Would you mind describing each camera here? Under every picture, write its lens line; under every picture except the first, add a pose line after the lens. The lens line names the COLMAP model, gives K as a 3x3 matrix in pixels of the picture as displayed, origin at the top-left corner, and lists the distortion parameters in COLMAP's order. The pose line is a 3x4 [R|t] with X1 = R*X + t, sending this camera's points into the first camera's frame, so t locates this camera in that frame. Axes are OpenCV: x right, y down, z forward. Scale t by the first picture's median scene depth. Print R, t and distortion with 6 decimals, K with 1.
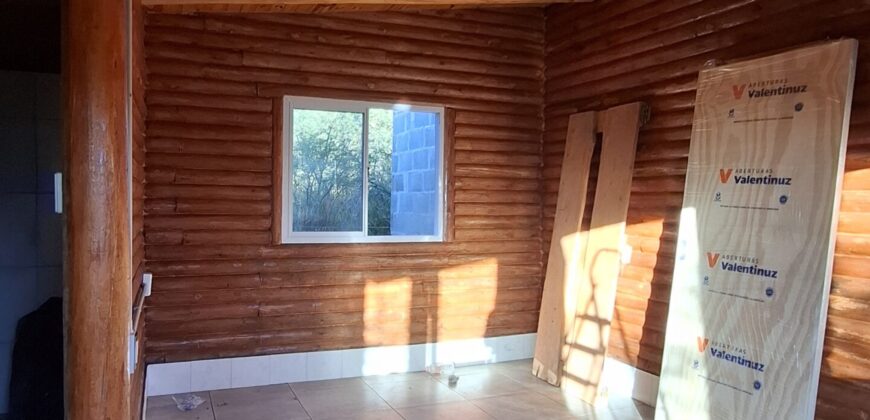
lens RADIAL K [[602.2, 0, 428.8], [0, 602.2, 209.0], [0, 0, 1]] dist [-0.040139, 0.038900]
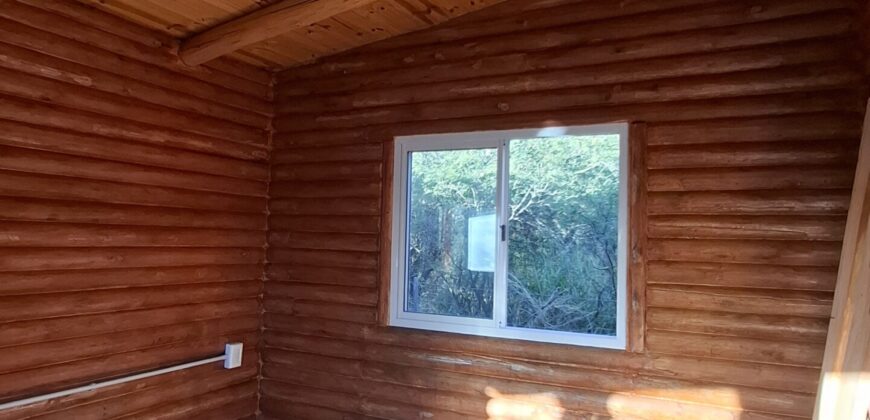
lens RADIAL K [[602.2, 0, 435.7], [0, 602.2, 211.9], [0, 0, 1]] dist [-0.040139, 0.038900]
pose [[0.649858, -0.027071, -0.759574, 0.375821], [-0.024816, 0.998077, -0.056803, -0.045132], [0.759651, 0.055764, 0.647936, 0.512700]]
